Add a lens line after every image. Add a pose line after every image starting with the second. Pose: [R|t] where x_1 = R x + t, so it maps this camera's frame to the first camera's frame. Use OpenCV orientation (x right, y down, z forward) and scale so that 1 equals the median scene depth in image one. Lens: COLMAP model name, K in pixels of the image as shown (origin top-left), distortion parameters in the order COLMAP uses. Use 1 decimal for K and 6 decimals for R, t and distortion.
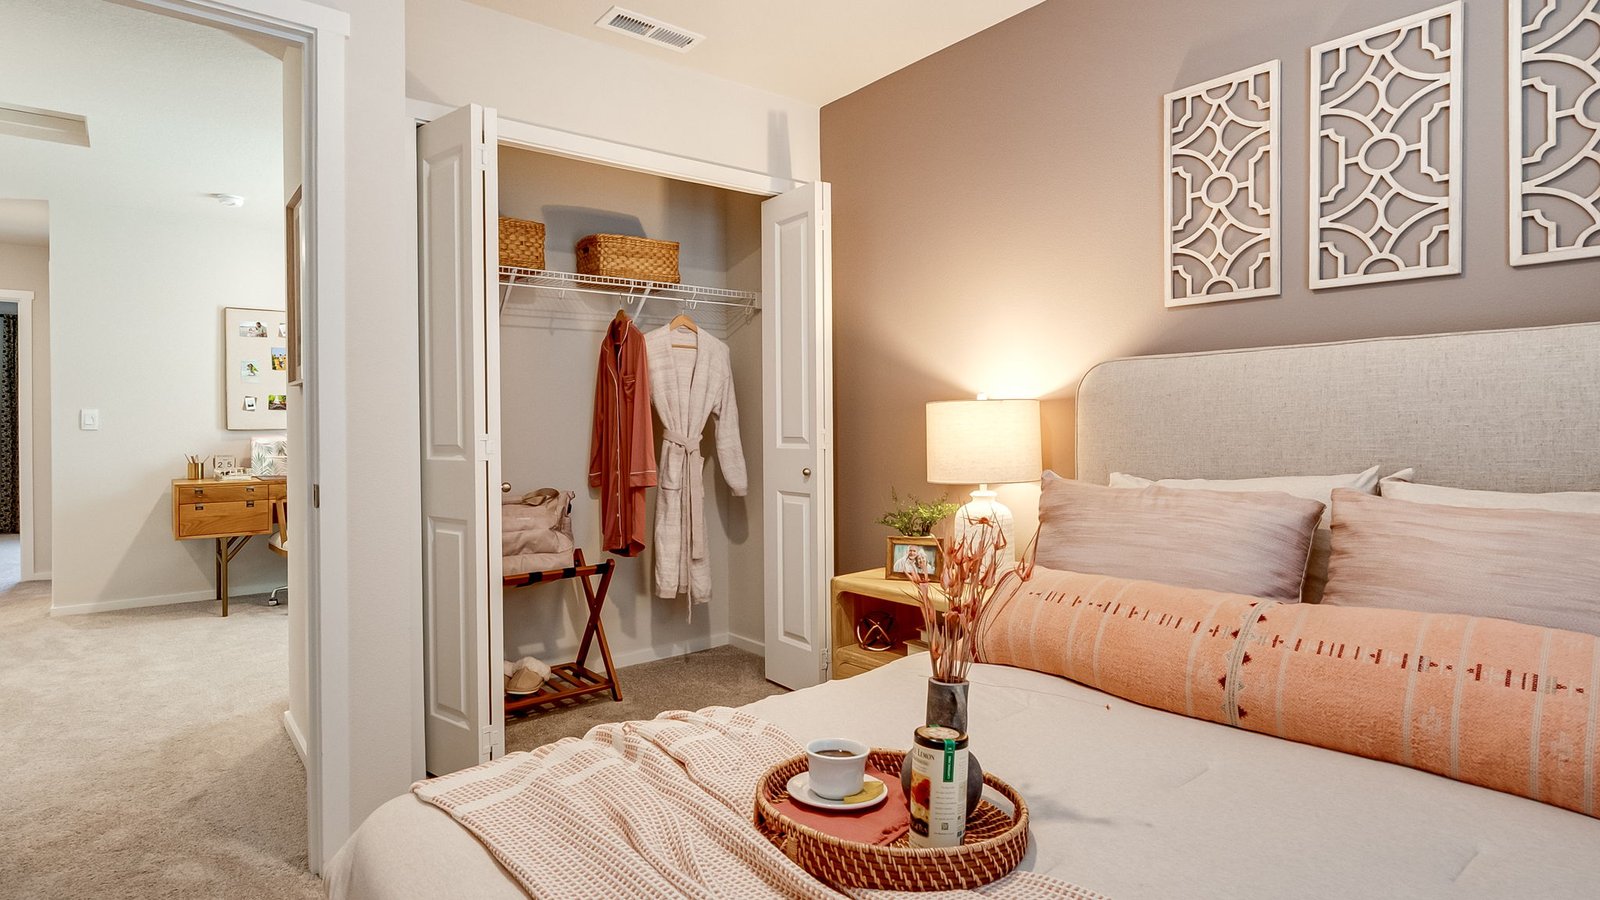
lens RADIAL K [[822.9, 0, 809.6], [0, 822.9, 432.8], [0, 0, 1]] dist [-0.002380, -0.000127]
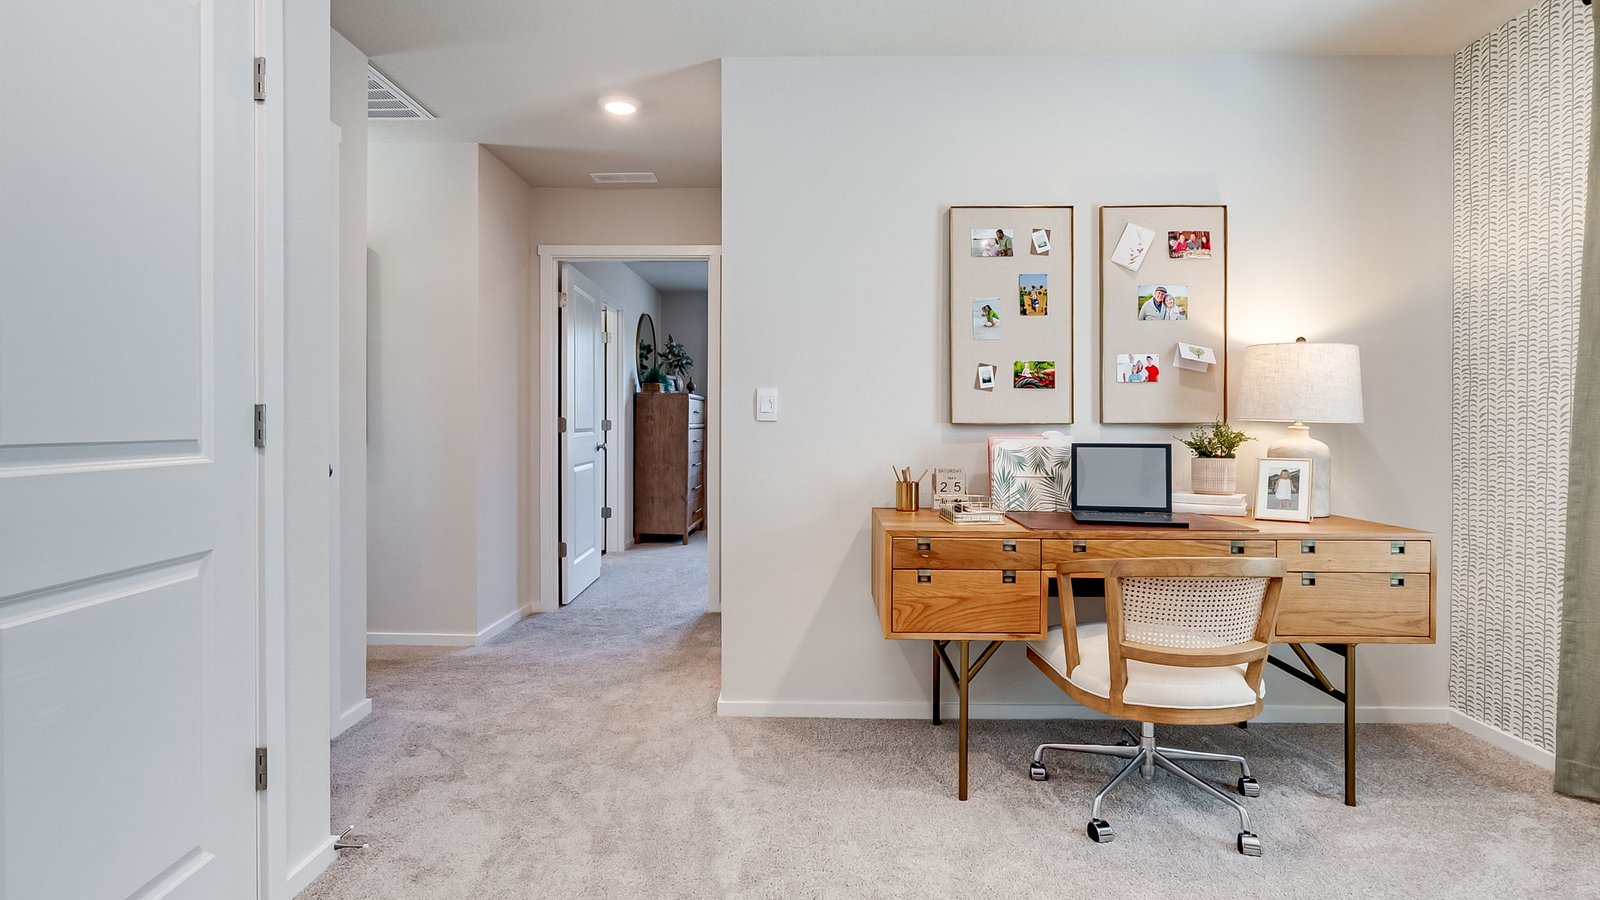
lens RADIAL K [[822.9, 0, 800.4], [0, 822.9, 436.5], [0, 0, 1]] dist [-0.002380, -0.000127]
pose [[0.763056, 0.015630, -0.646143, -0.287103], [-0.013413, 0.999875, 0.008346, 0.001058], [0.646193, 0.002298, 0.763170, 0.341539]]
